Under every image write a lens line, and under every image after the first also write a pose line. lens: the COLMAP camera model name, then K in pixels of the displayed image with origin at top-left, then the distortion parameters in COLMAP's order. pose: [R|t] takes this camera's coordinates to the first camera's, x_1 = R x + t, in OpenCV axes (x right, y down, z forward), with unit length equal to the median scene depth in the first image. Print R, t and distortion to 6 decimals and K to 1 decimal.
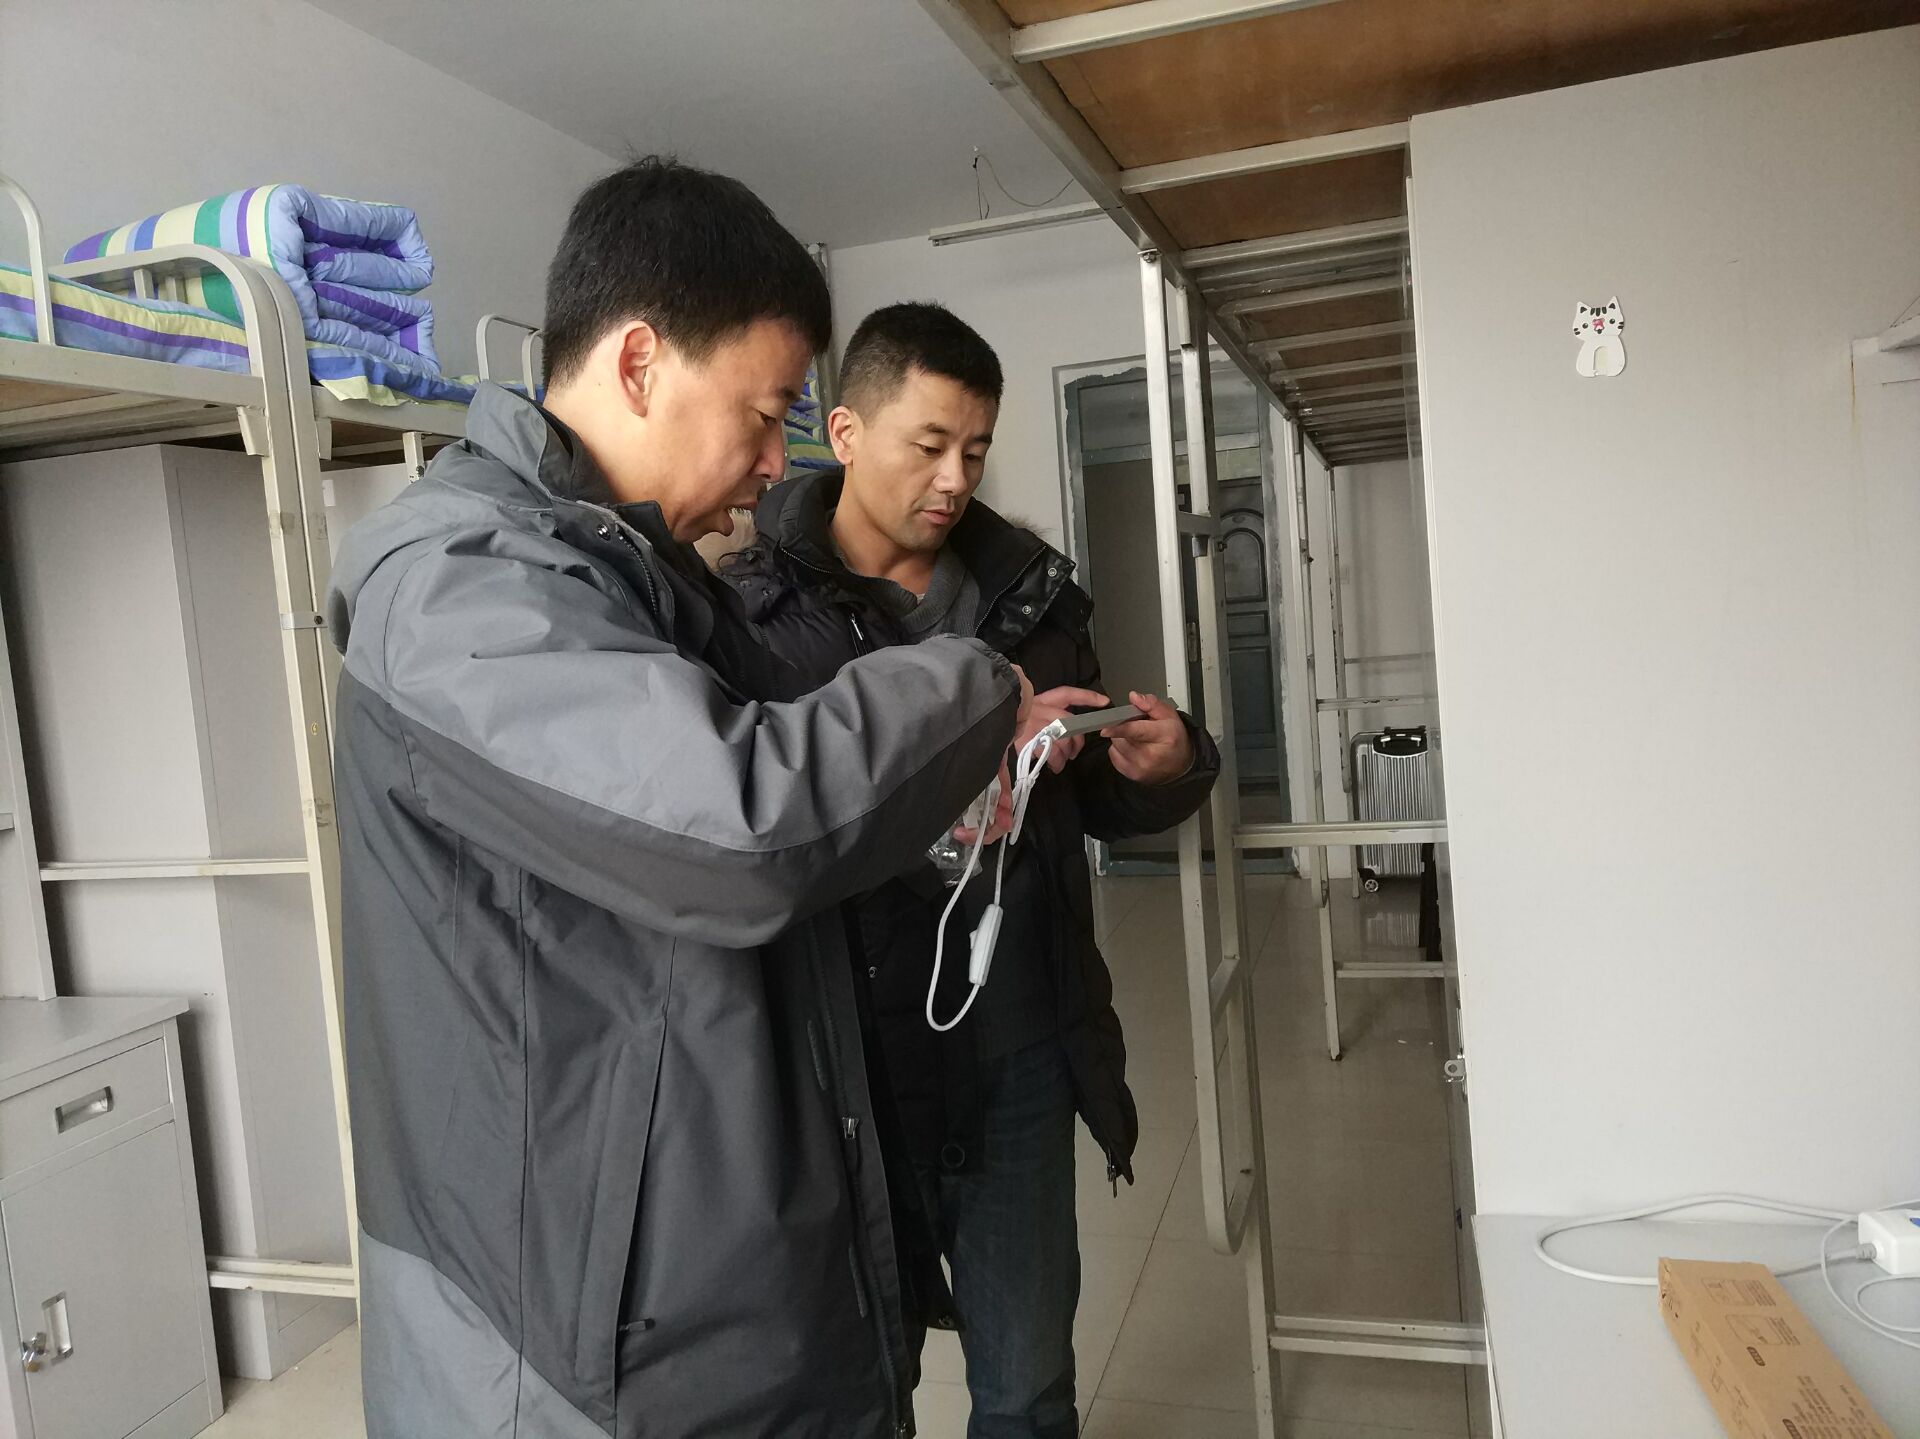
lens RADIAL K [[1430.5, 0, 959.2], [0, 1430.5, 709.6], [0, 0, 1]] dist [0.012985, 0.003002]
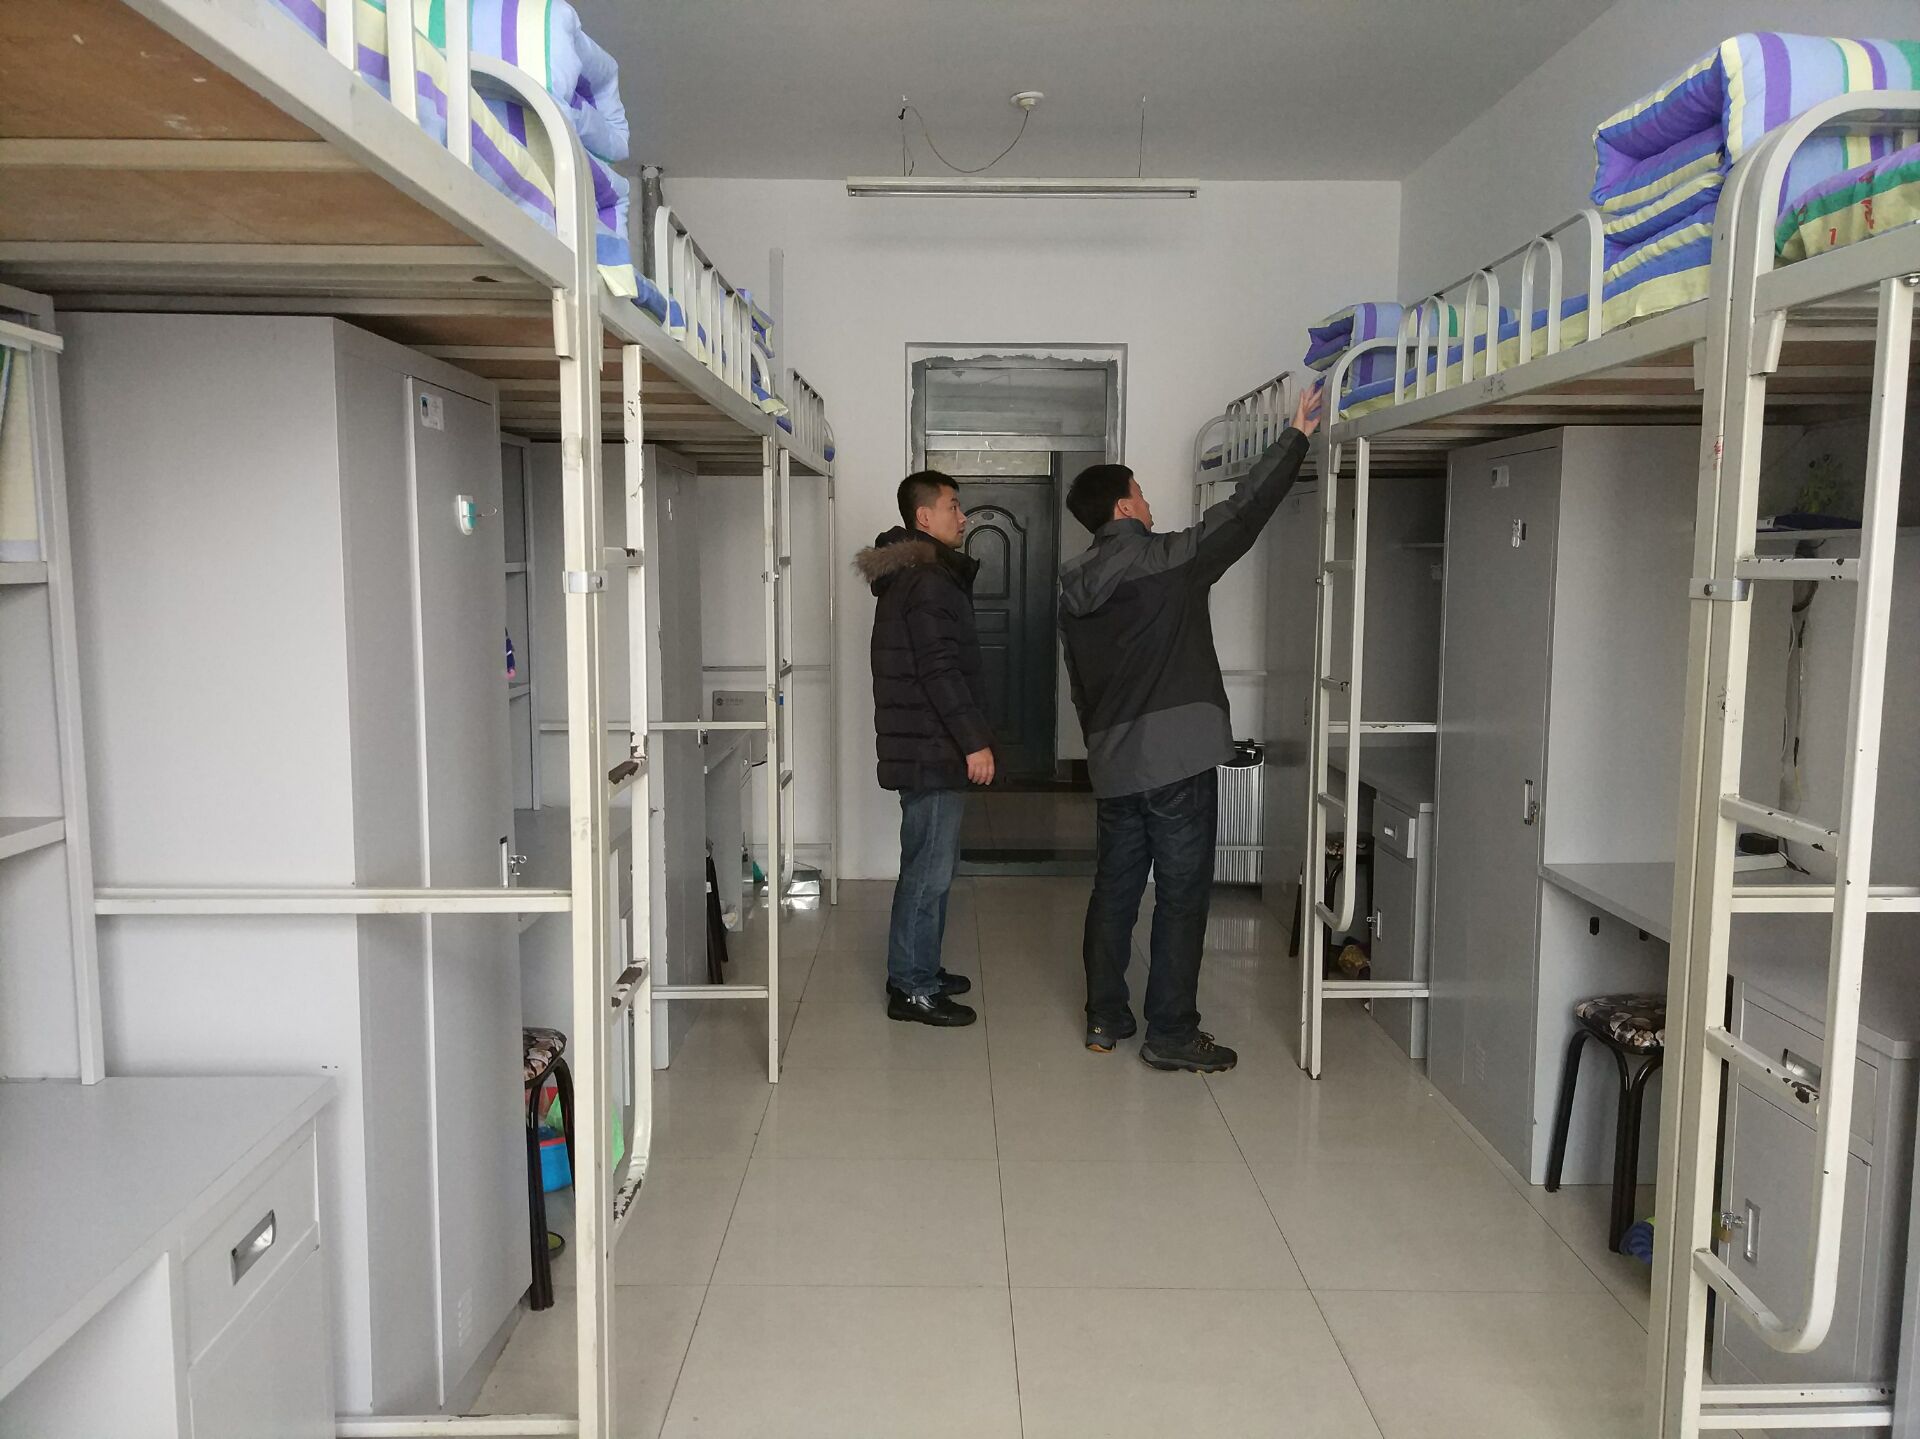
lens RADIAL K [[1430.5, 0, 963.9], [0, 1430.5, 725.9], [0, 0, 1]] dist [0.012985, 0.003002]
pose [[0.941834, 0.044732, 0.333087, -0.451959], [-0.053348, 0.998435, 0.016761, -0.009029], [-0.331816, -0.033556, 0.942747, 0.194189]]
